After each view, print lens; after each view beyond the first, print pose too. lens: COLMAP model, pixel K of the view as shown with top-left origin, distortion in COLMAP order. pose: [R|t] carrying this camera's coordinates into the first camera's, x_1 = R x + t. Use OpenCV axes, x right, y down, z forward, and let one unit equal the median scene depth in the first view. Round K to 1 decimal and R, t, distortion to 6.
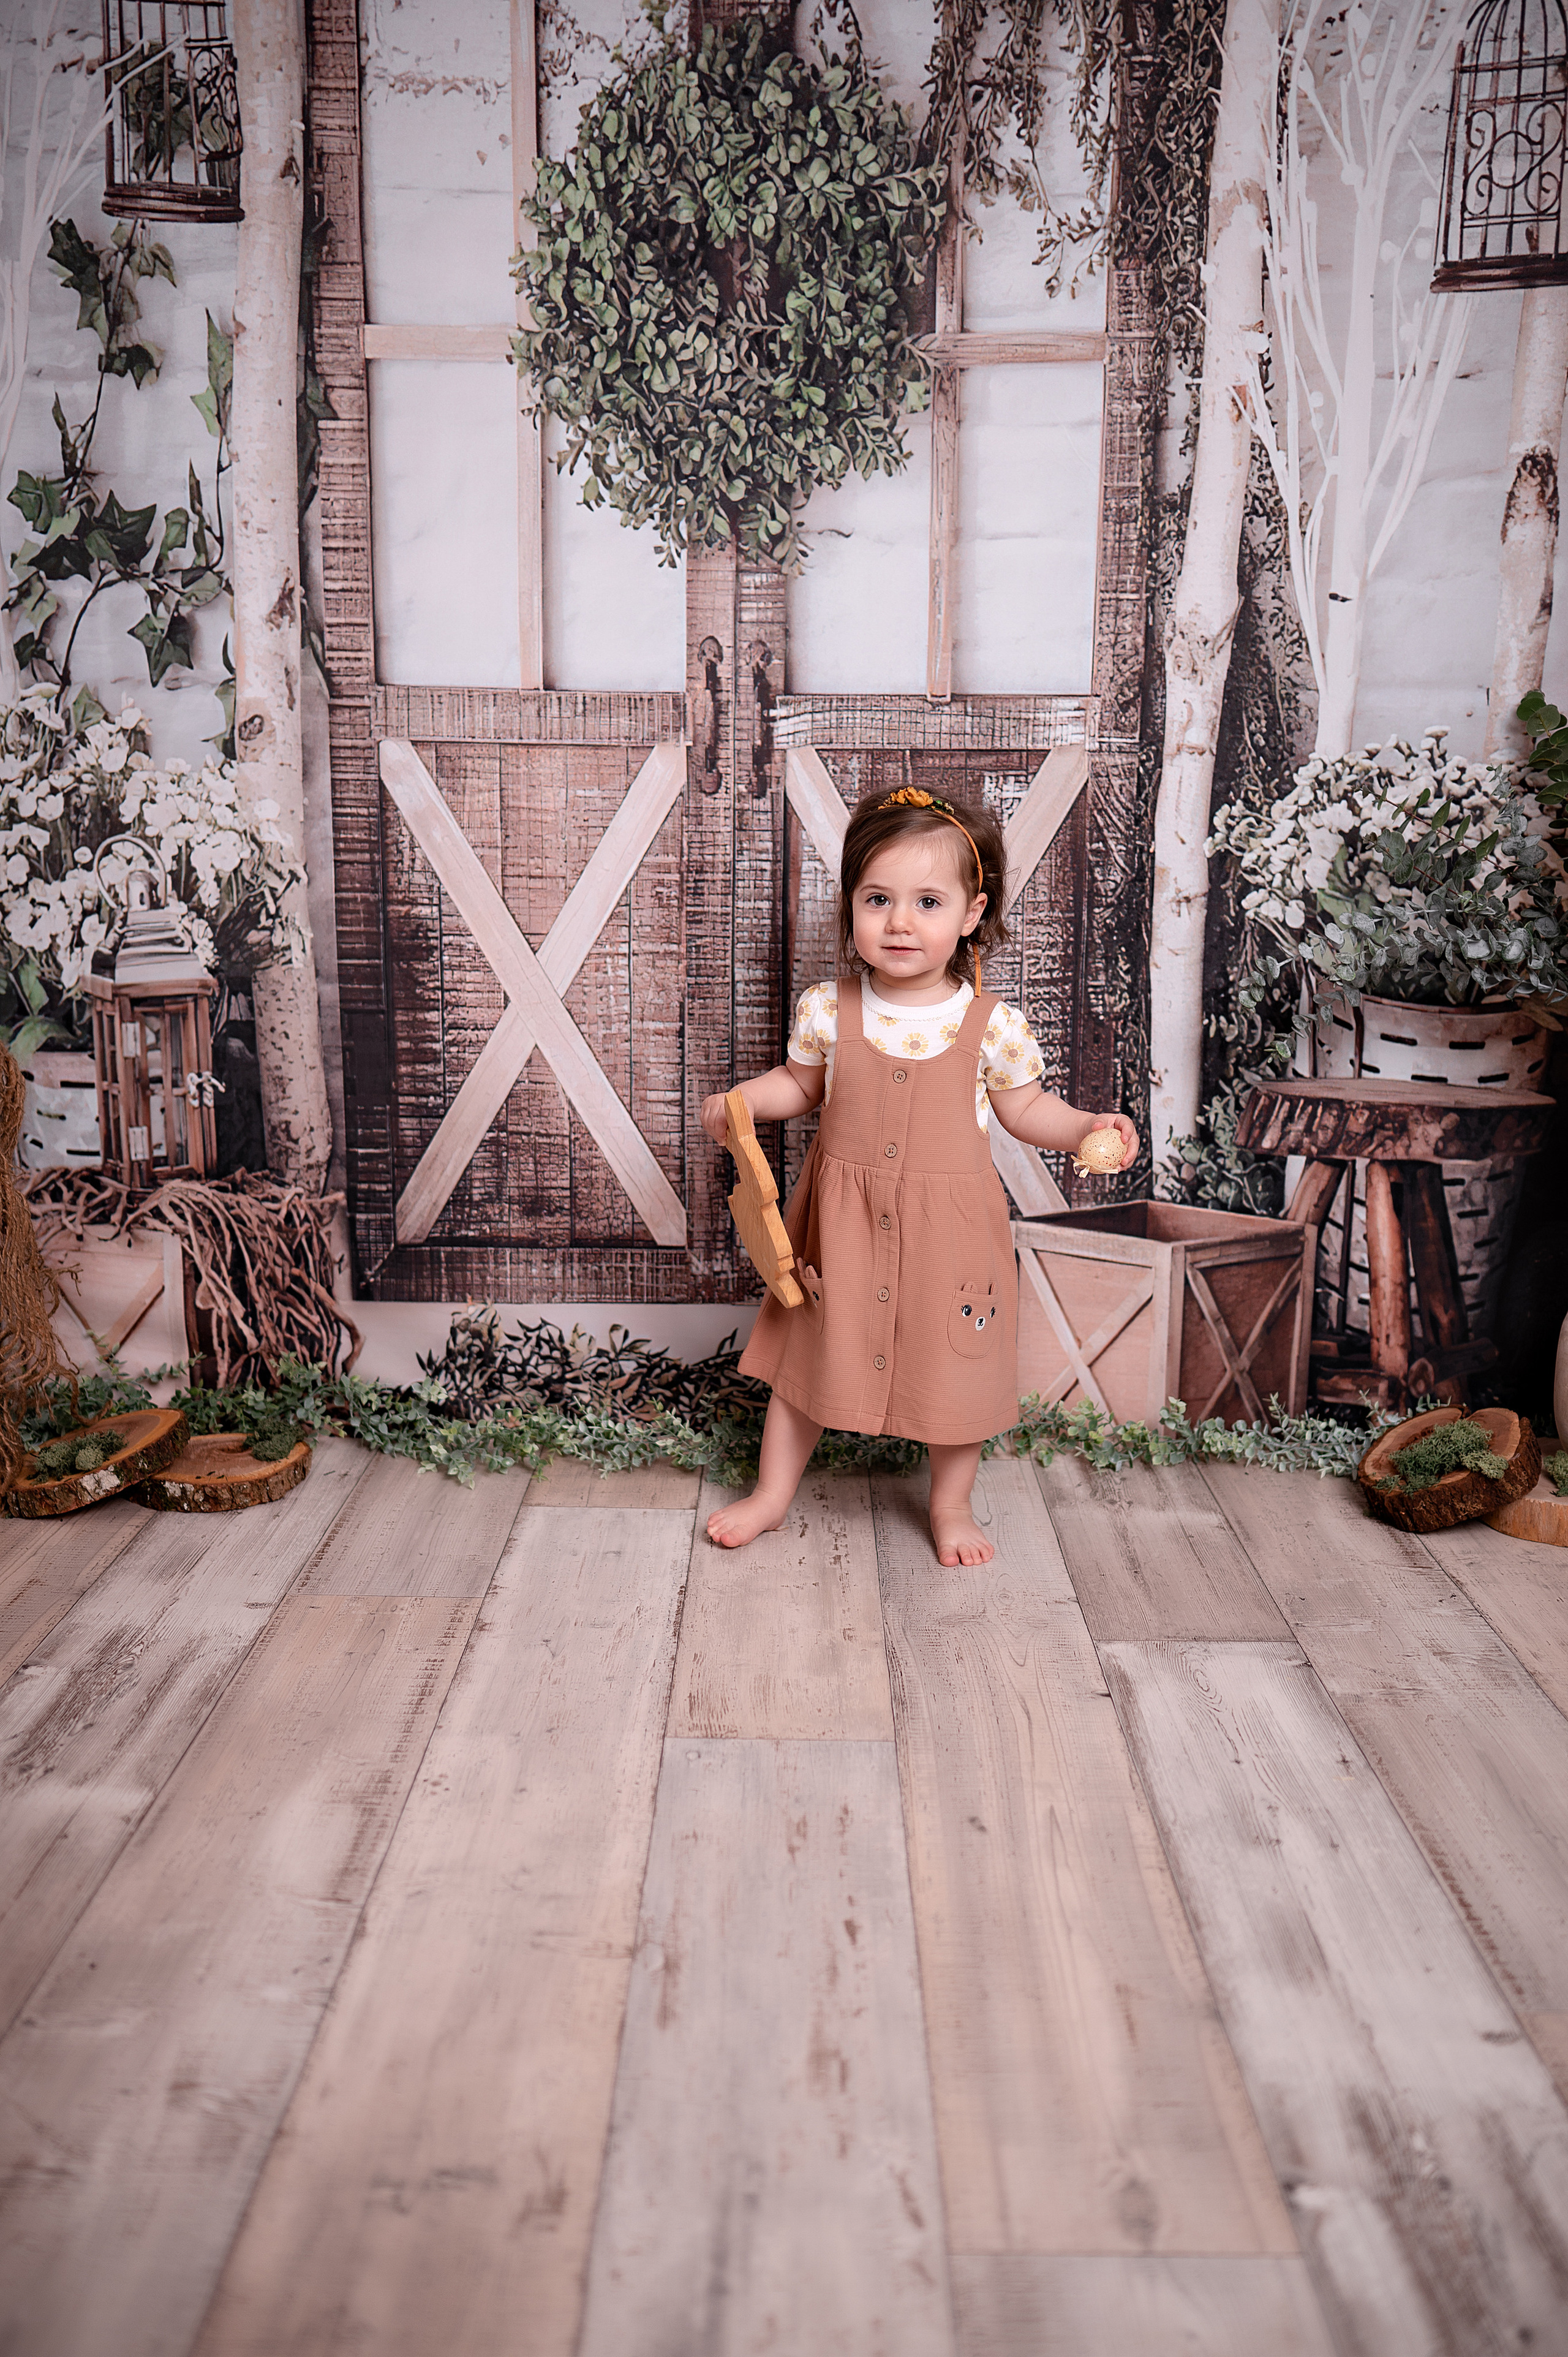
lens RADIAL K [[2091.8, 0, 784.0], [0, 2091.8, 1178.5], [0, 0, 1]] dist [-0.010877, 0.003971]
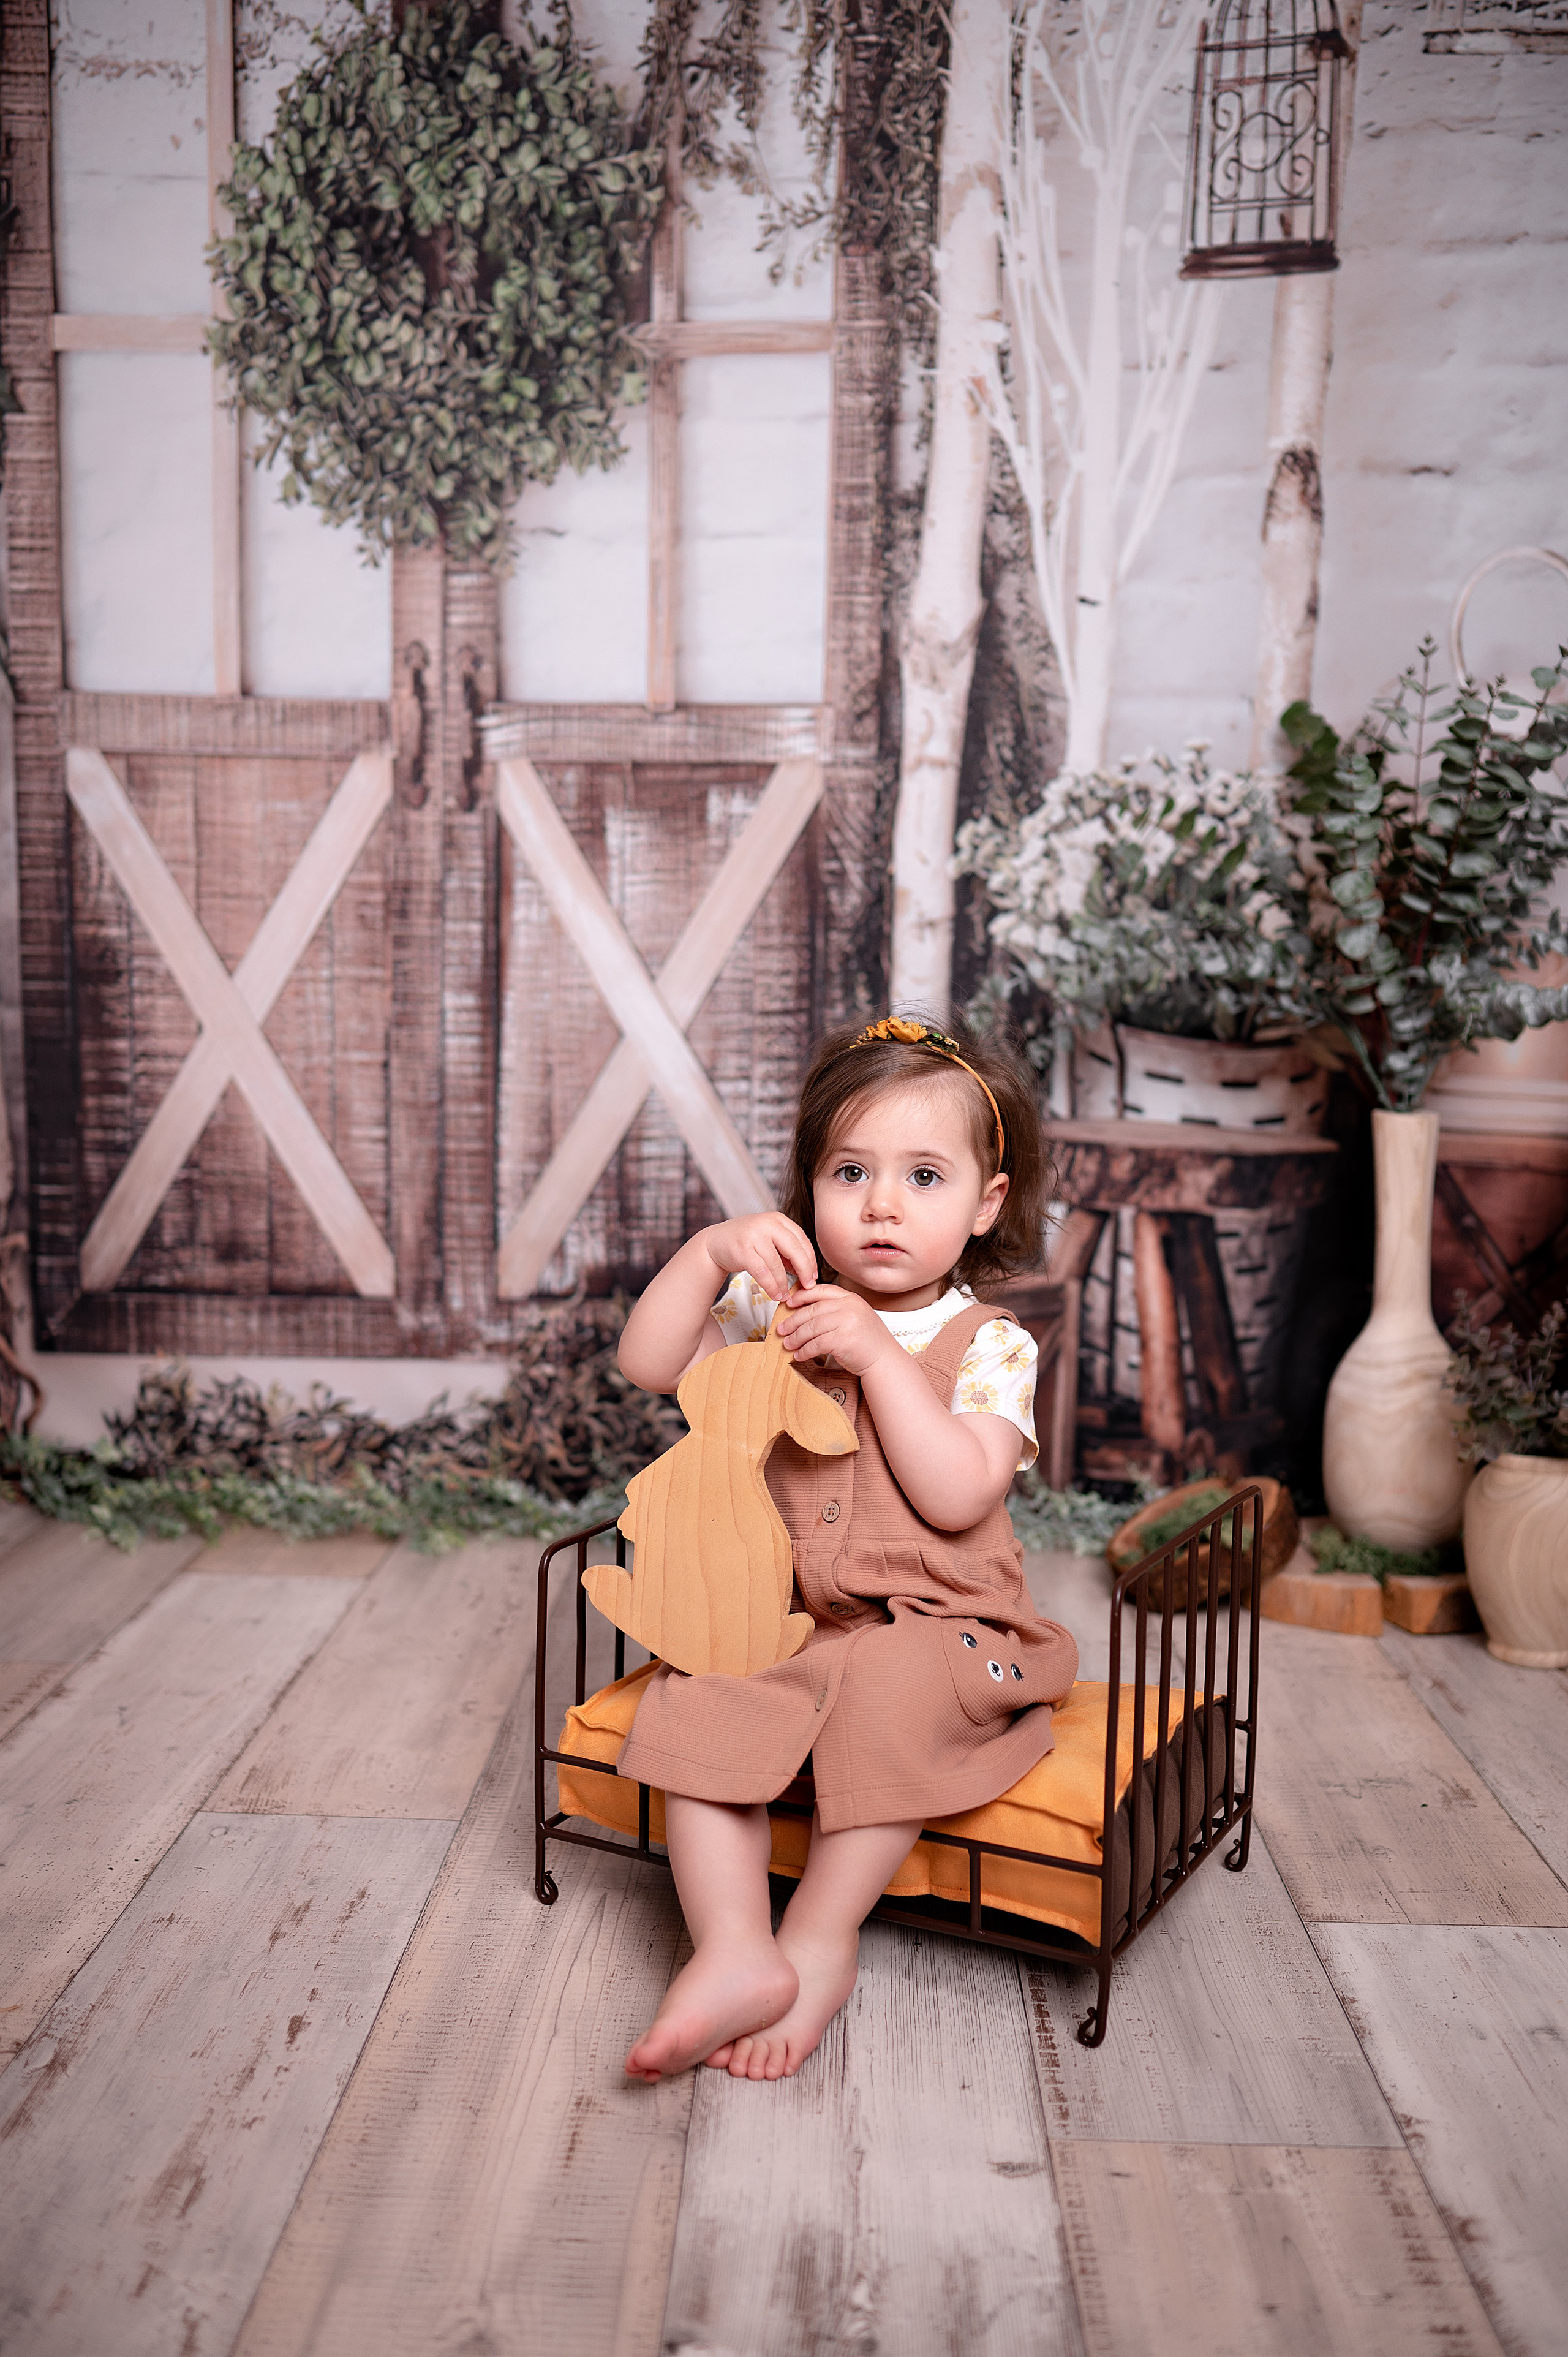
lens RADIAL K [[2091.8, 0, 784.0], [0, 2091.8, 1178.5], [0, 0, 1]] dist [-0.010877, 0.003971]
pose [[0.999748, 0.008606, -0.020755, 0.152885], [-0.010090, 0.997319, -0.072474, 0.048102], [0.020076, 0.072665, 0.997154, 0.086916]]
